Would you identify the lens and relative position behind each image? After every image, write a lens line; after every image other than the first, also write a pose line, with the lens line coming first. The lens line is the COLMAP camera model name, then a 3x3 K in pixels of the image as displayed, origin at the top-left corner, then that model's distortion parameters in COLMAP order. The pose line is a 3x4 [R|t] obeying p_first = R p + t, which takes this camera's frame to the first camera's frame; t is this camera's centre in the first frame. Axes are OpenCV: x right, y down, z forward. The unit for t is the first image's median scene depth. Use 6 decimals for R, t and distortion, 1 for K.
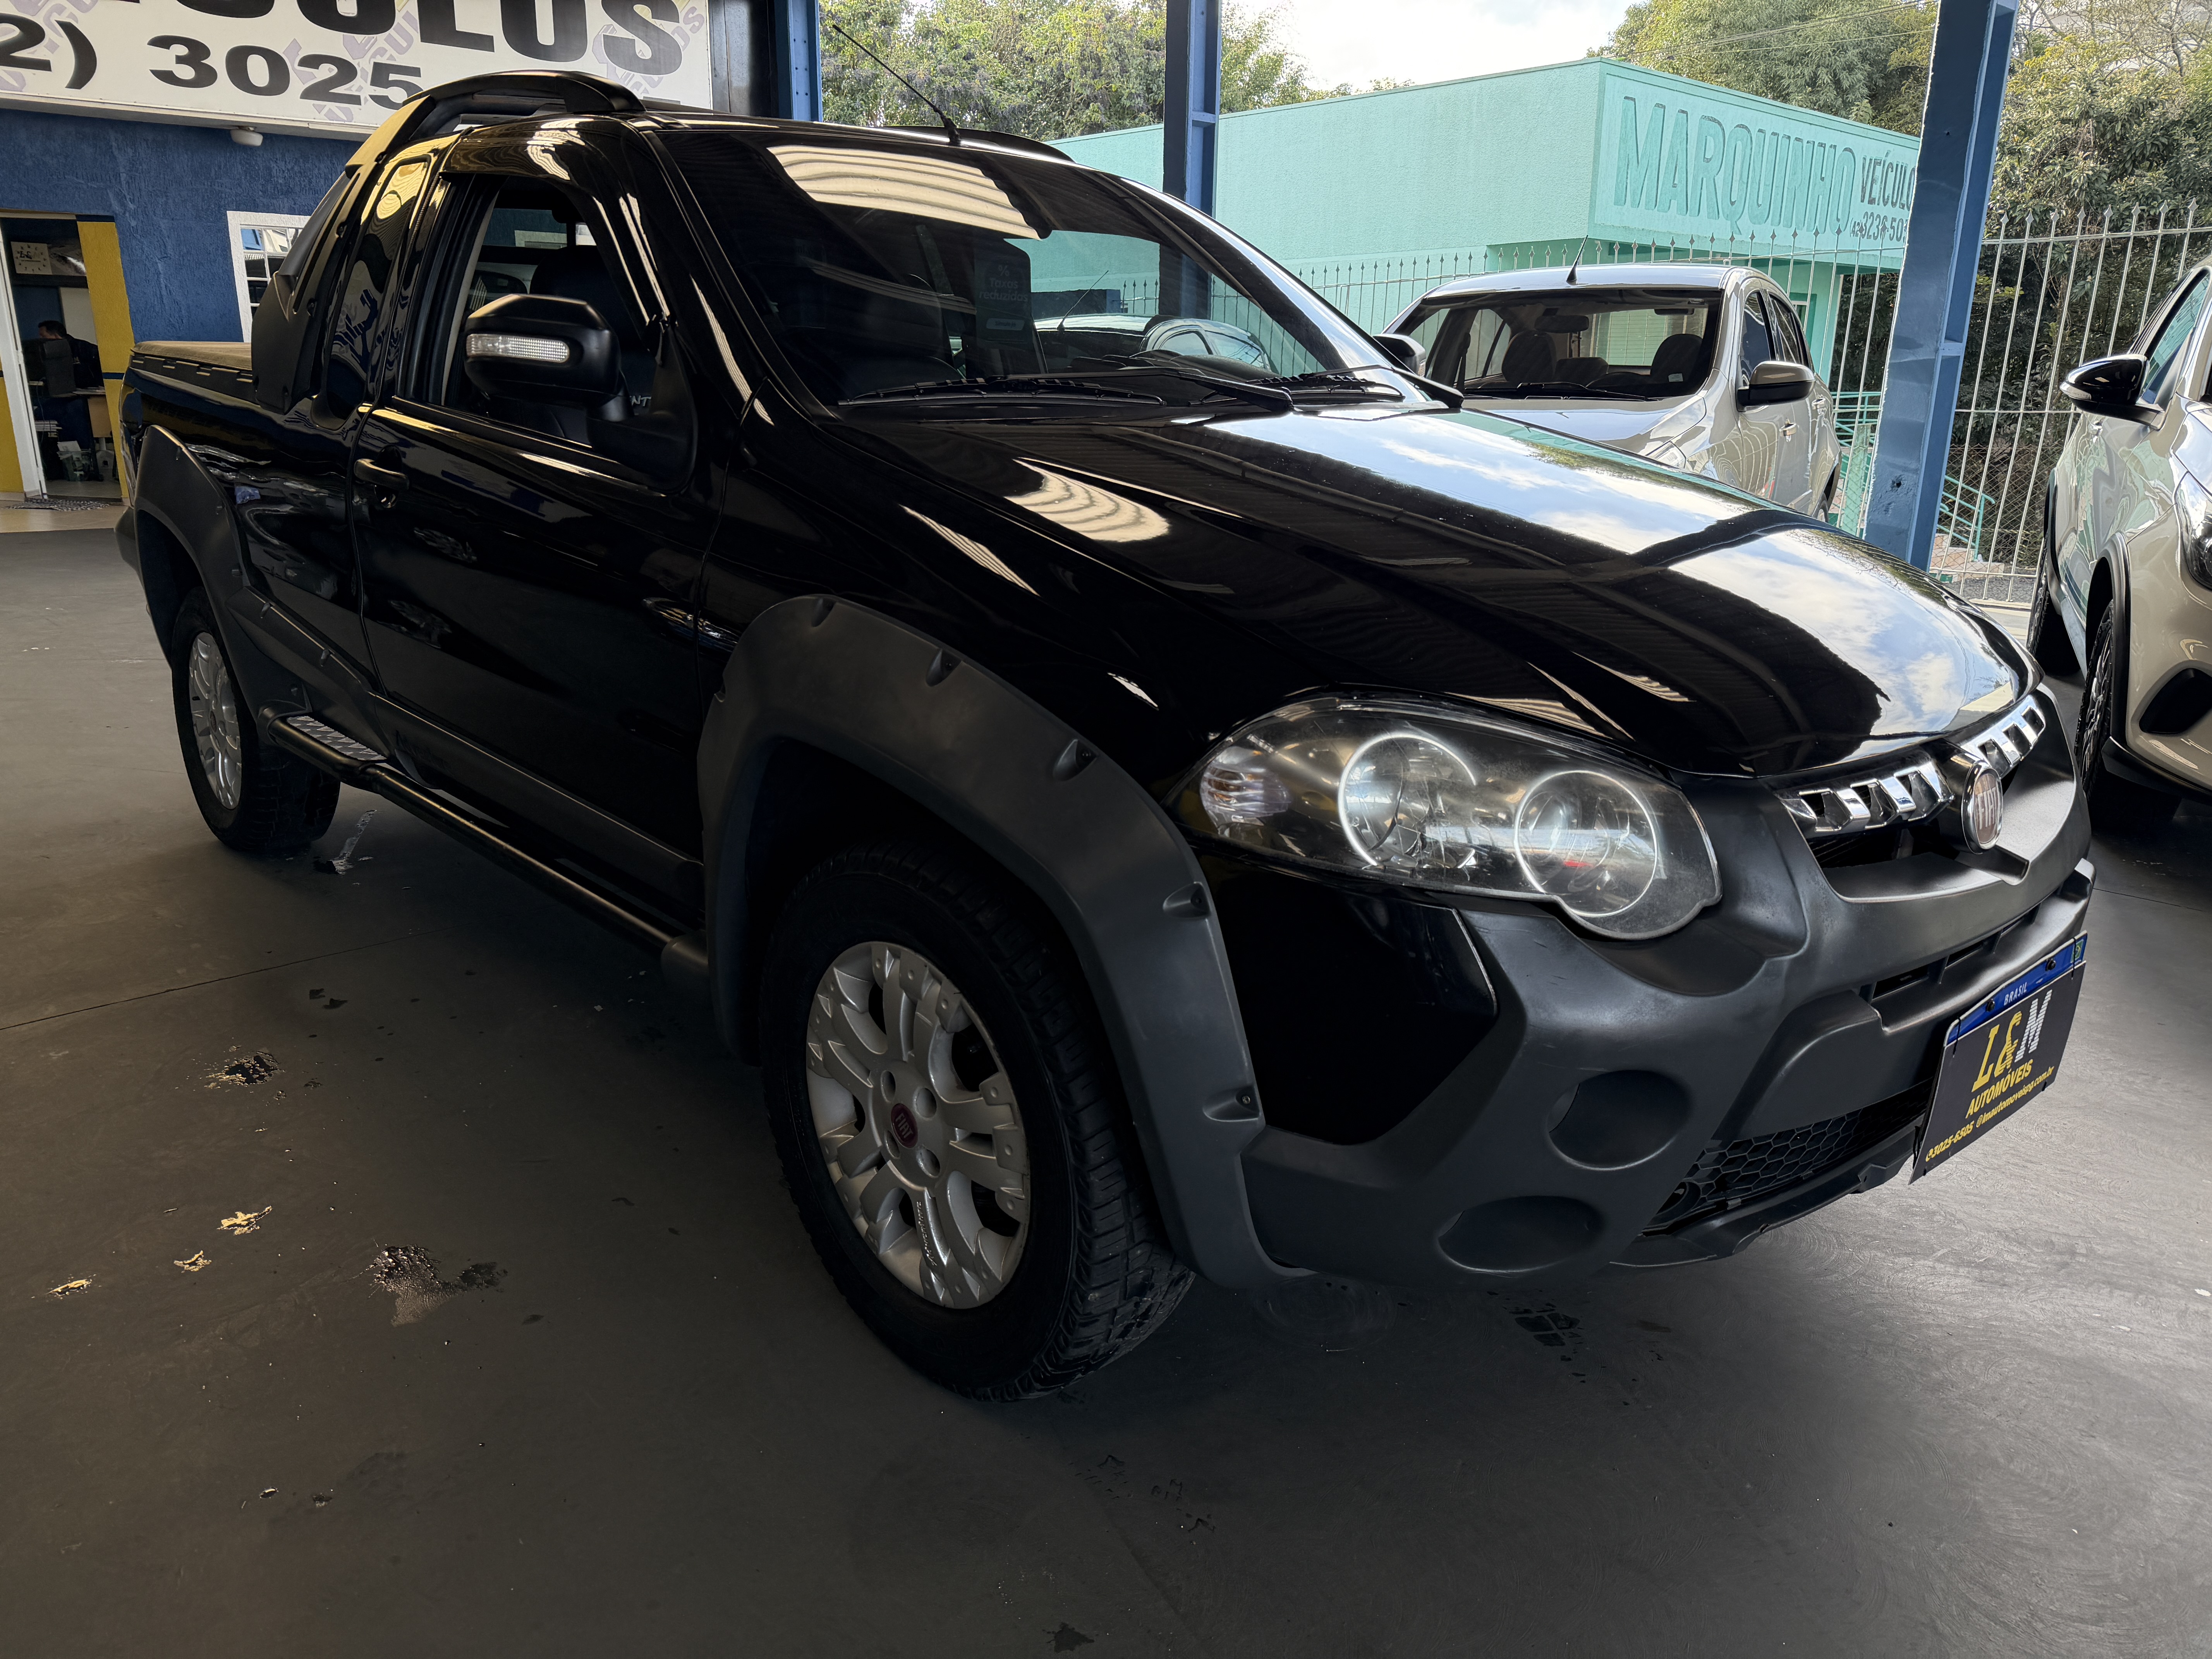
lens RADIAL K [[1565.9, 0, 1107.7], [0, 1565.9, 835.3], [0, 0, 1]] dist [0.000396, -0.010796]
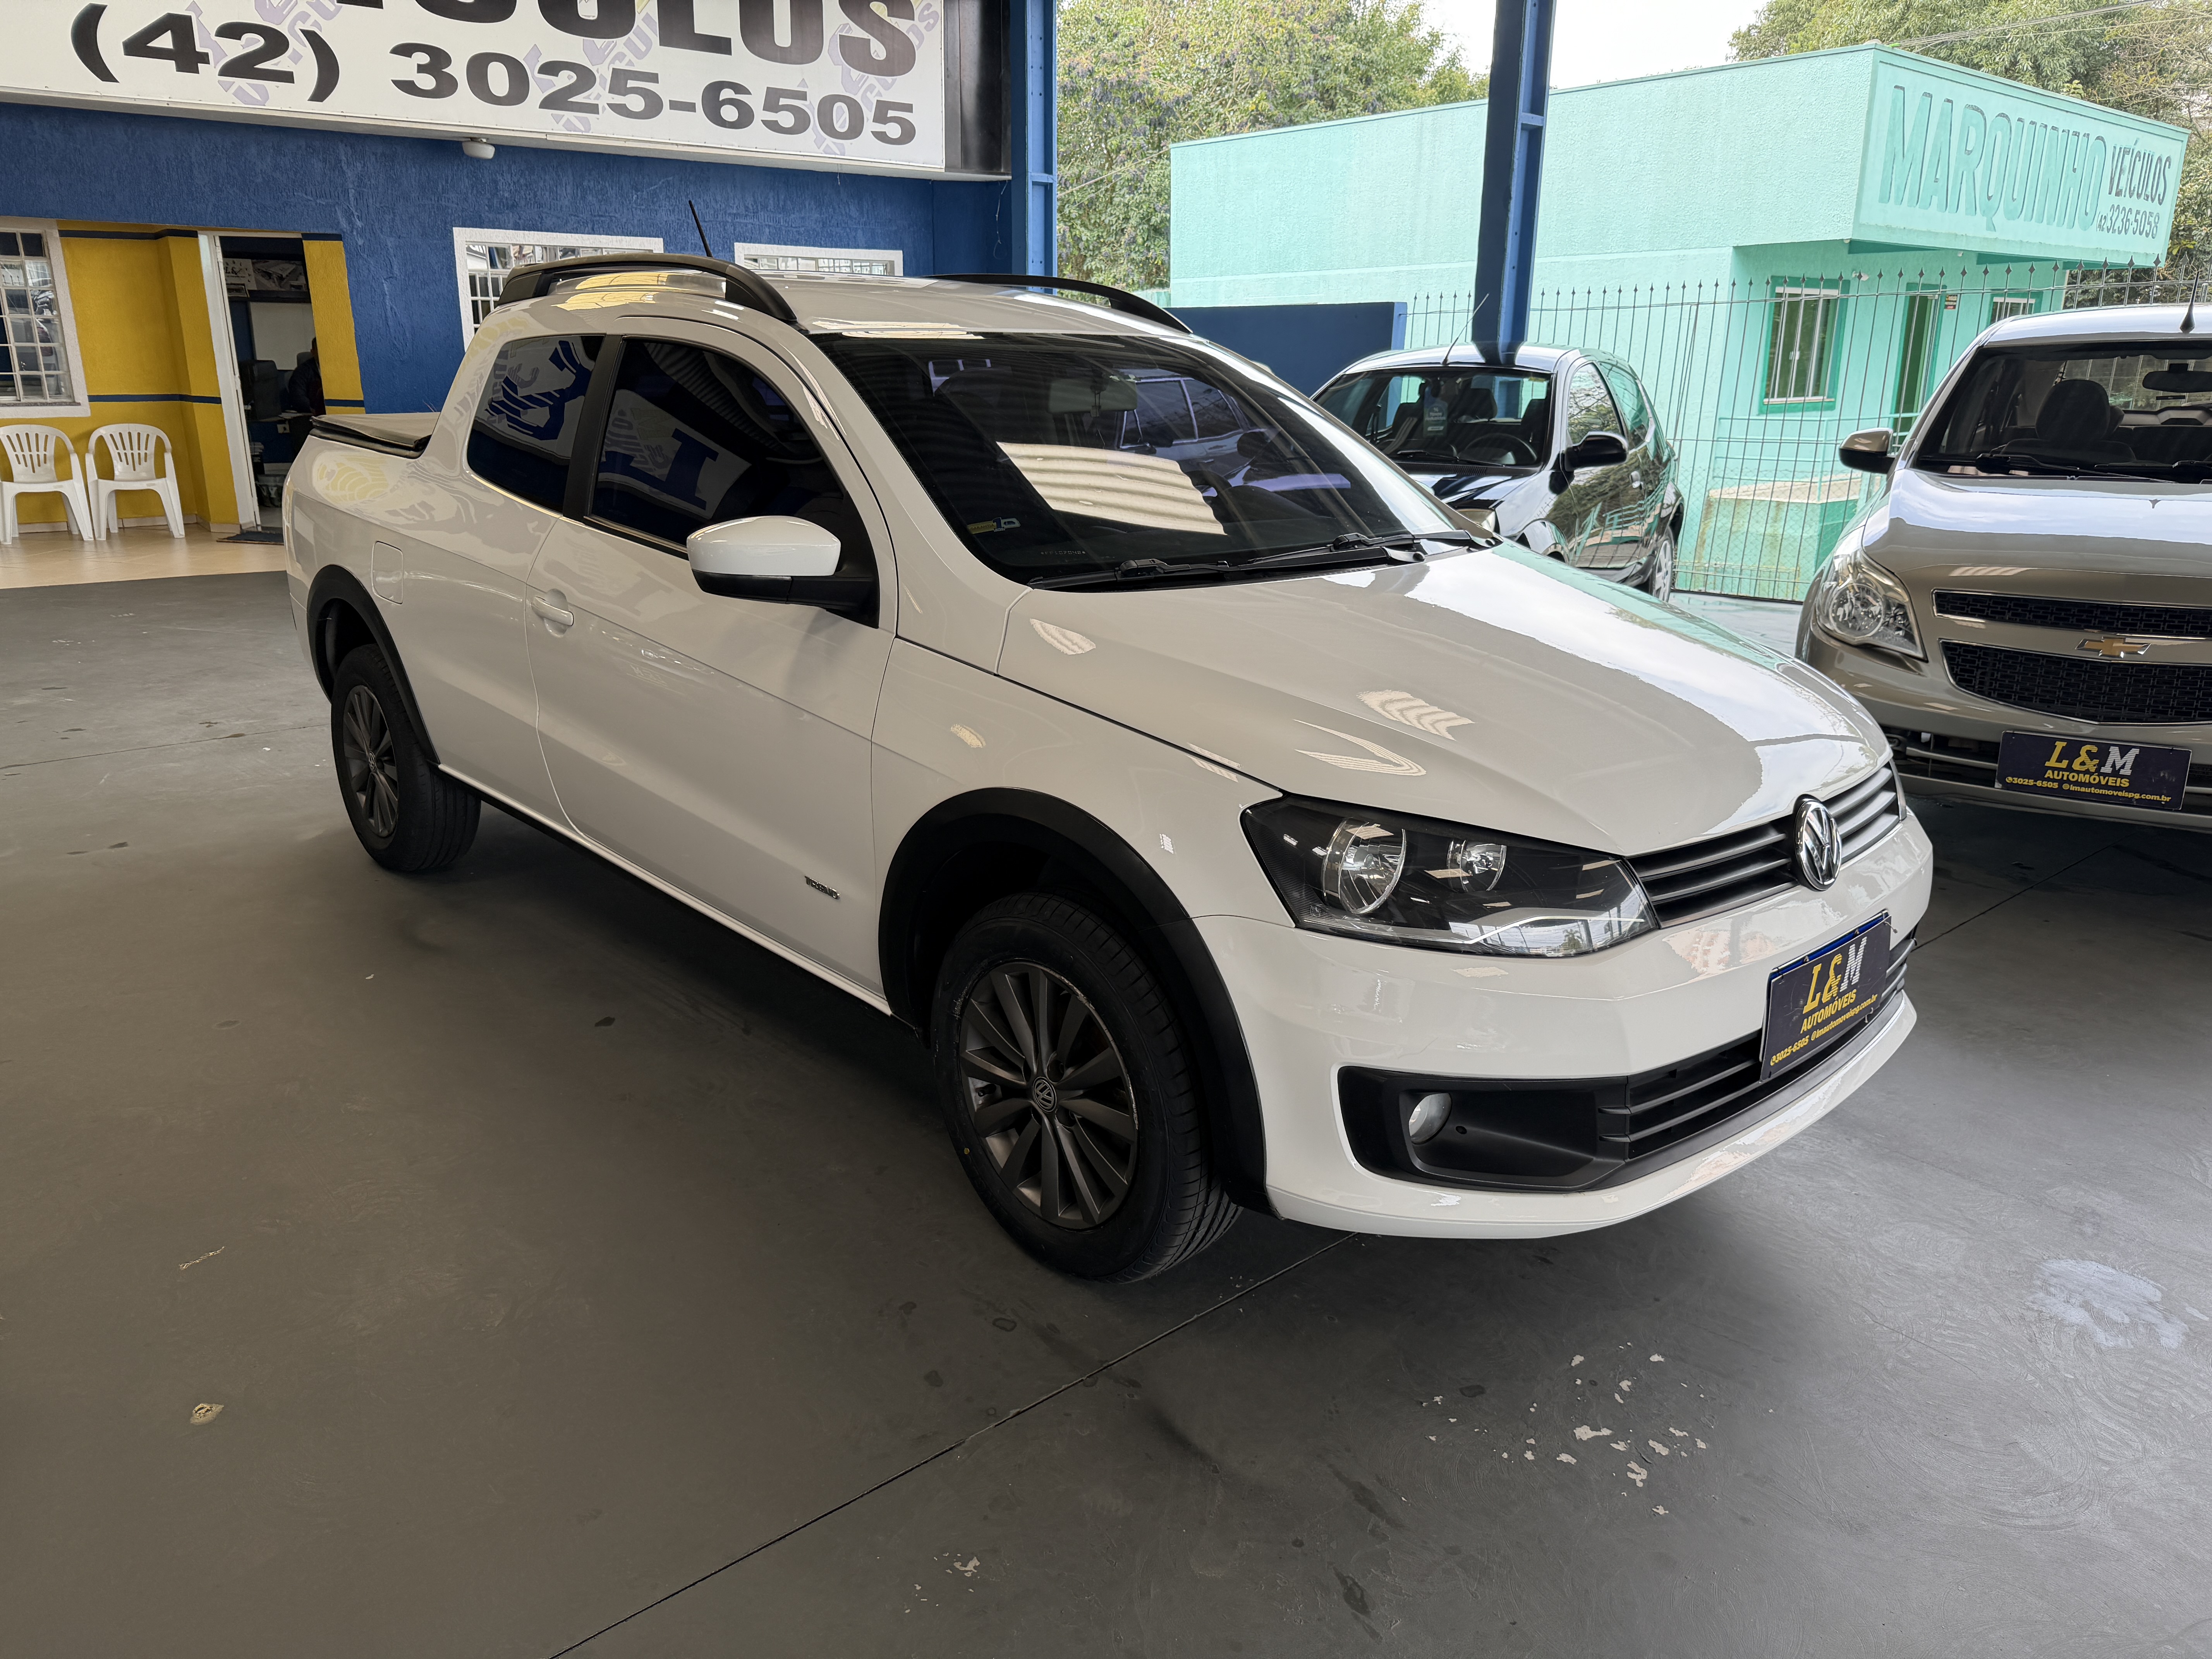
lens RADIAL K [[1565.9, 0, 1090.7], [0, 1565.9, 836.3], [0, 0, 1]] dist [0.000396, -0.010796]
pose [[0.998883, 0.009539, -0.046277, -0.131155], [-0.009121, 0.999916, 0.009243, -0.043175], [0.046361, -0.008811, 0.998886, 0.068010]]
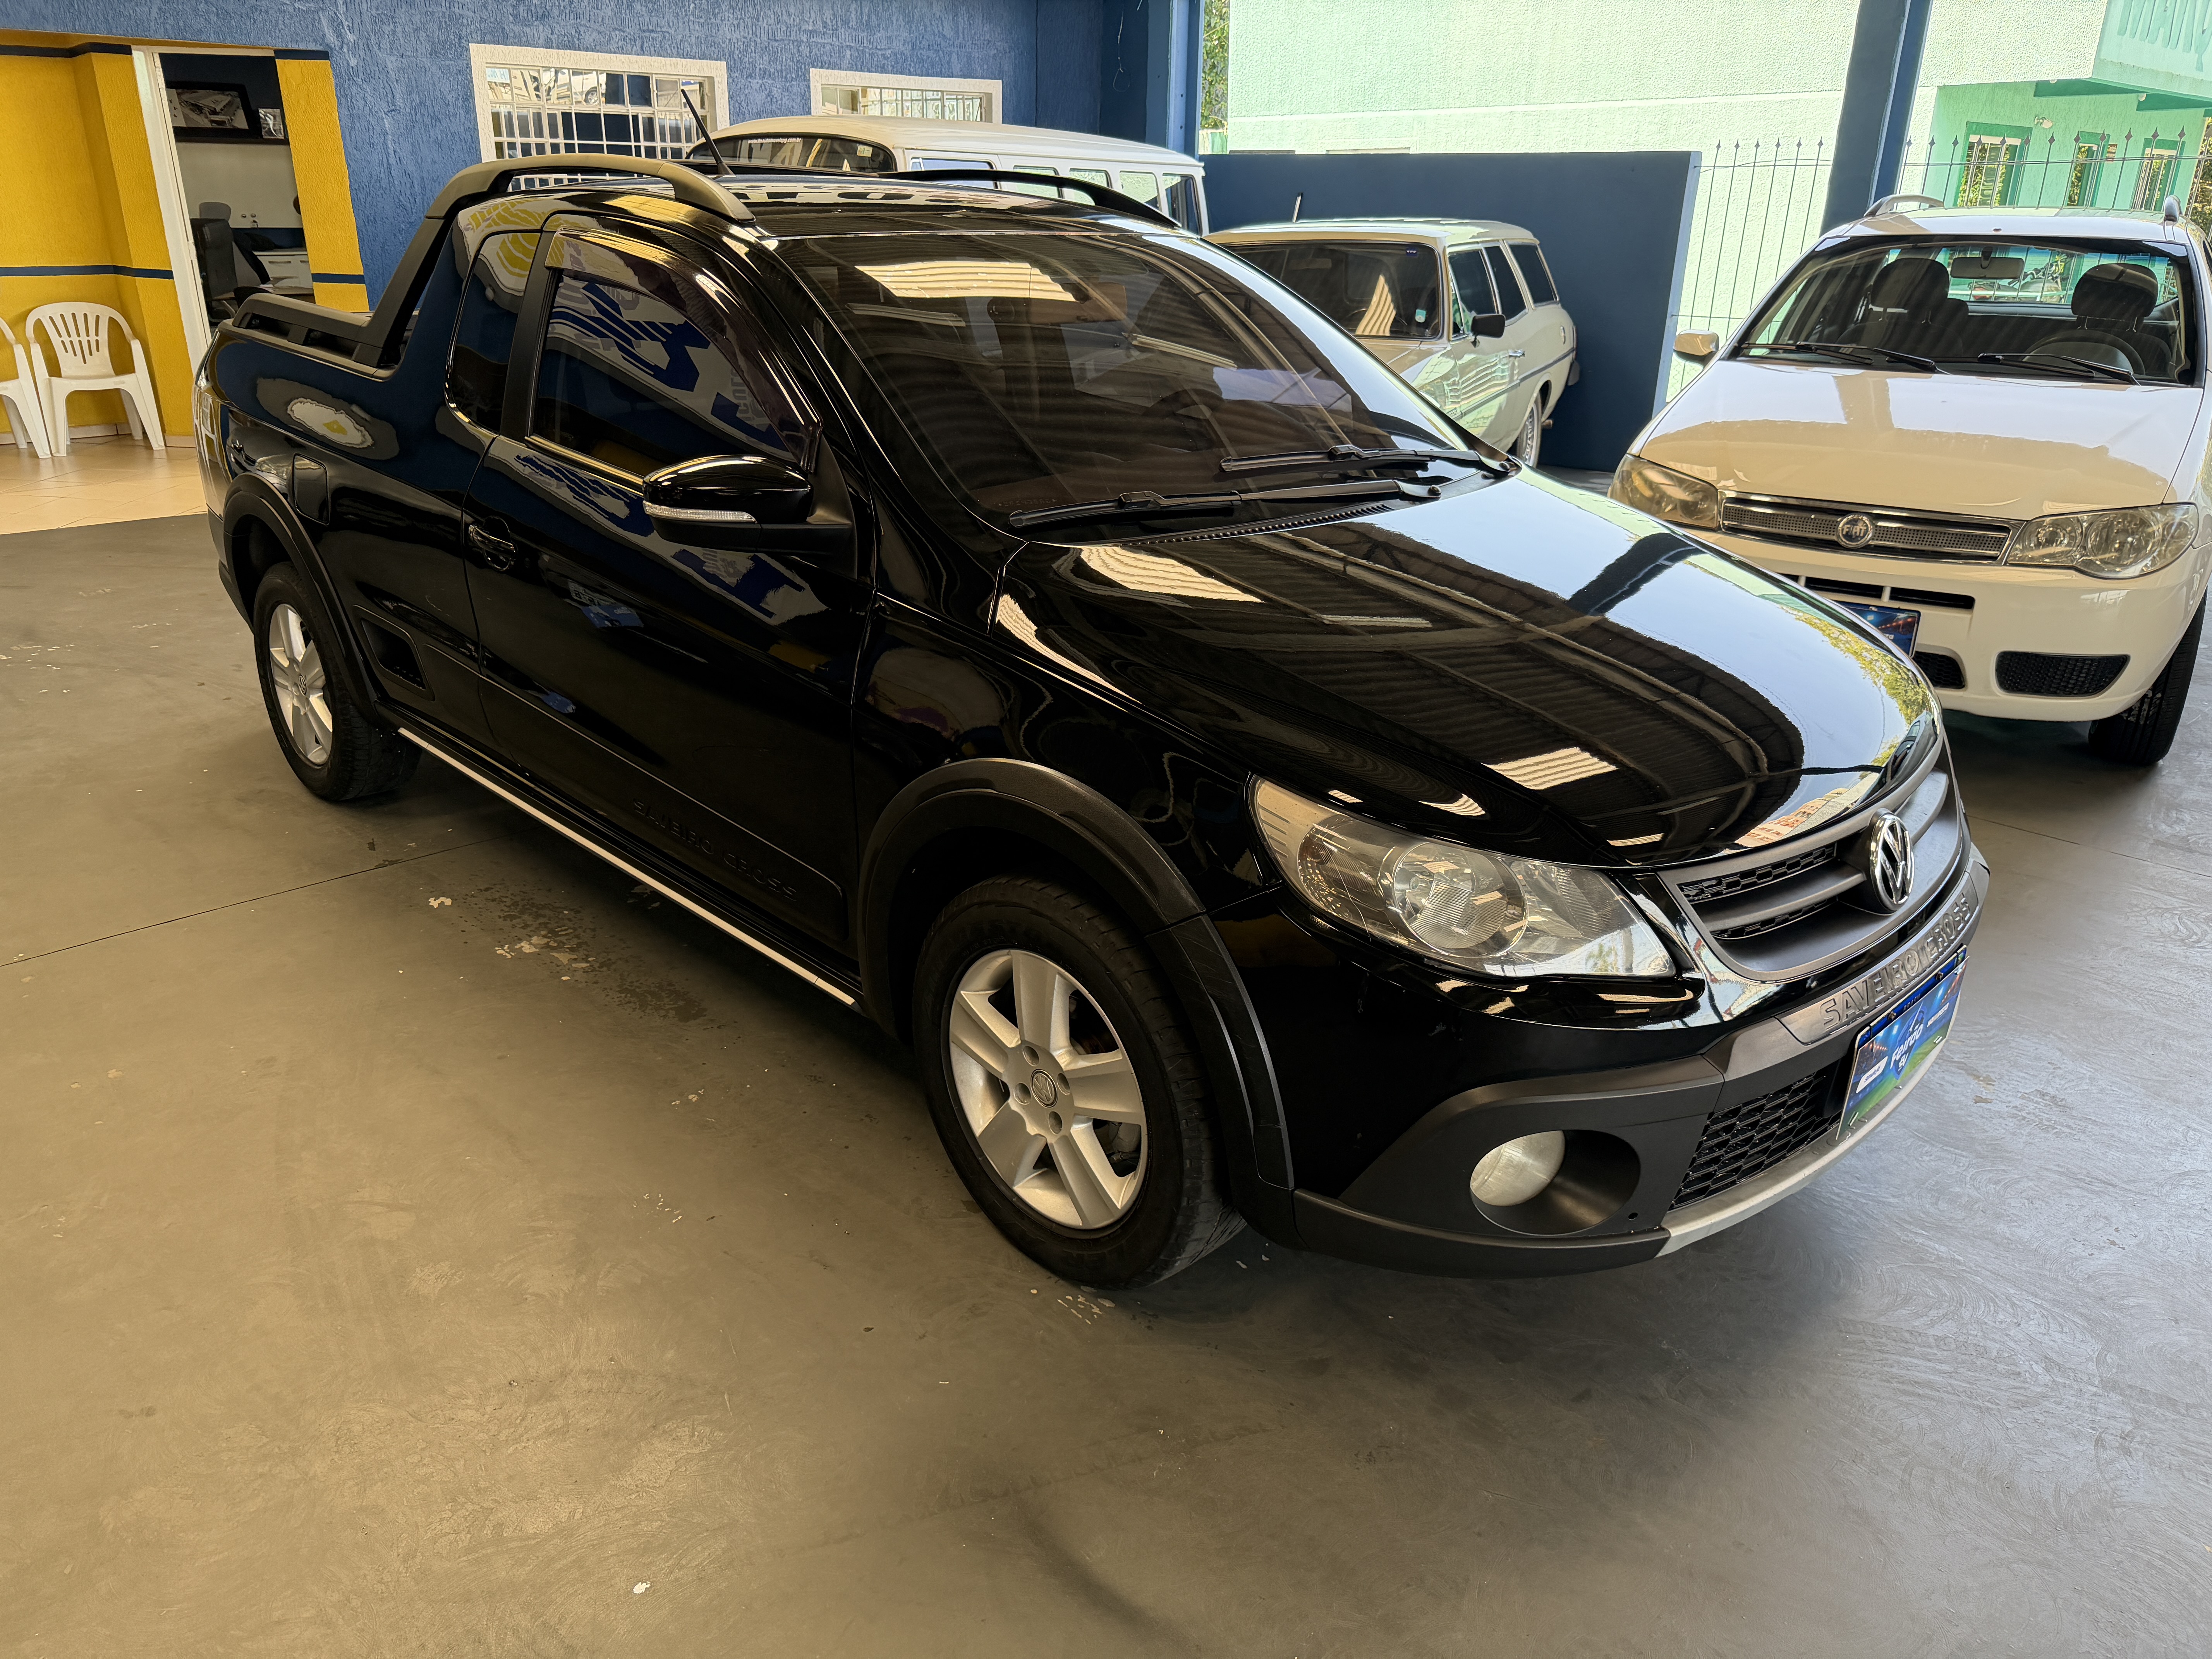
lens RADIAL K [[1565.9, 0, 1097.7], [0, 1565.9, 840.5], [0, 0, 1]] dist [0.000396, -0.010796]
pose [[0.999925, -0.005449, 0.010931, -0.283072], [0.004348, 0.995140, 0.098375, -0.101131], [-0.011414, -0.098320, 0.995089, 0.236618]]
